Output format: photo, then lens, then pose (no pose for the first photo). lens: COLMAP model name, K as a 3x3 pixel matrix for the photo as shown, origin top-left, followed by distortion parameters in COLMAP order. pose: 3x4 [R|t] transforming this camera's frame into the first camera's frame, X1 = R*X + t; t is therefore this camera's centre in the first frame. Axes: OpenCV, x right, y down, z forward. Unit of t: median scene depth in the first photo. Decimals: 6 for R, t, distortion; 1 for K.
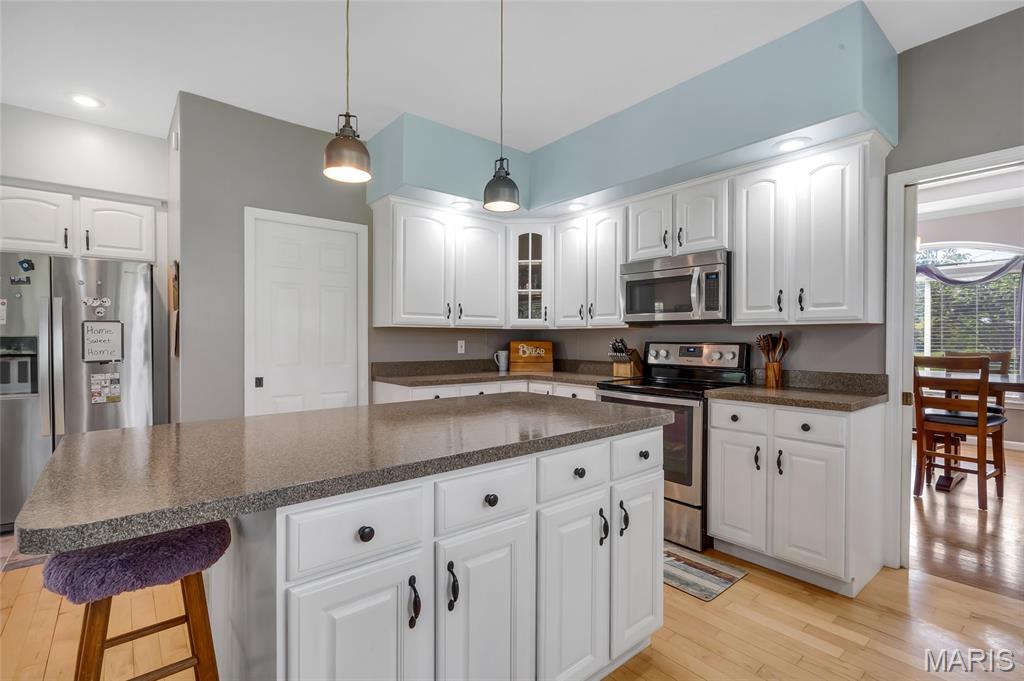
lens RADIAL K [[476.8, 0, 516.6], [0, 476.8, 347.6], [0, 0, 1]] dist [-0.000531, -0.000041]
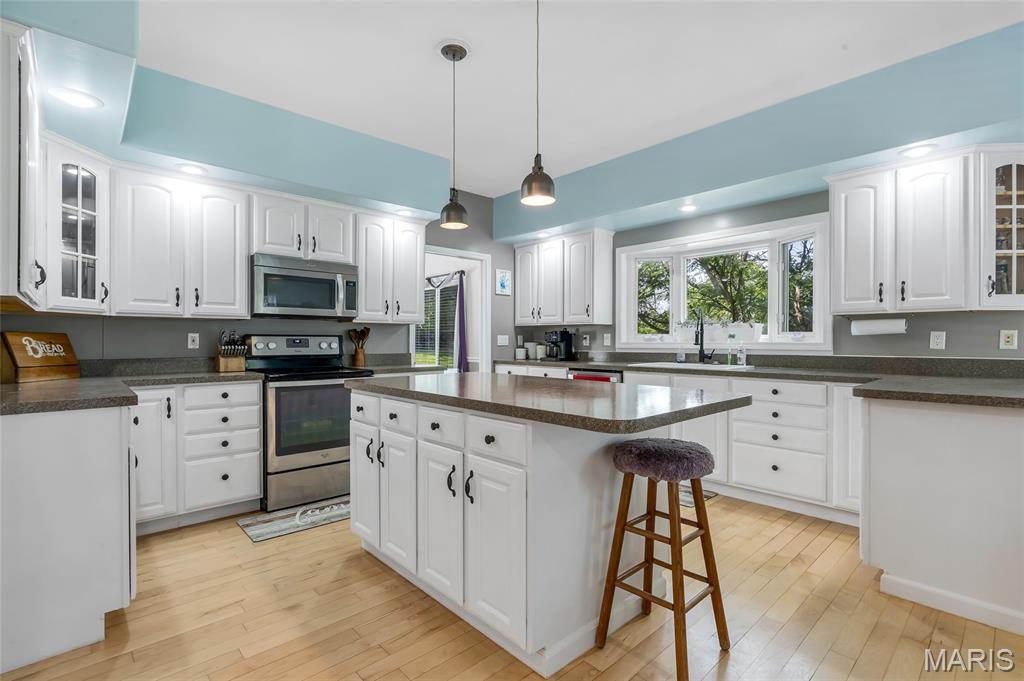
lens RADIAL K [[476.8, 0, 516.0], [0, 476.8, 334.8], [0, 0, 1]] dist [-0.000531, -0.000041]
pose [[-0.045474, -0.005257, 0.998952, -0.815208], [0.003195, 0.999980, 0.005408, -0.015154], [-0.998960, 0.003438, -0.045457, 0.540829]]
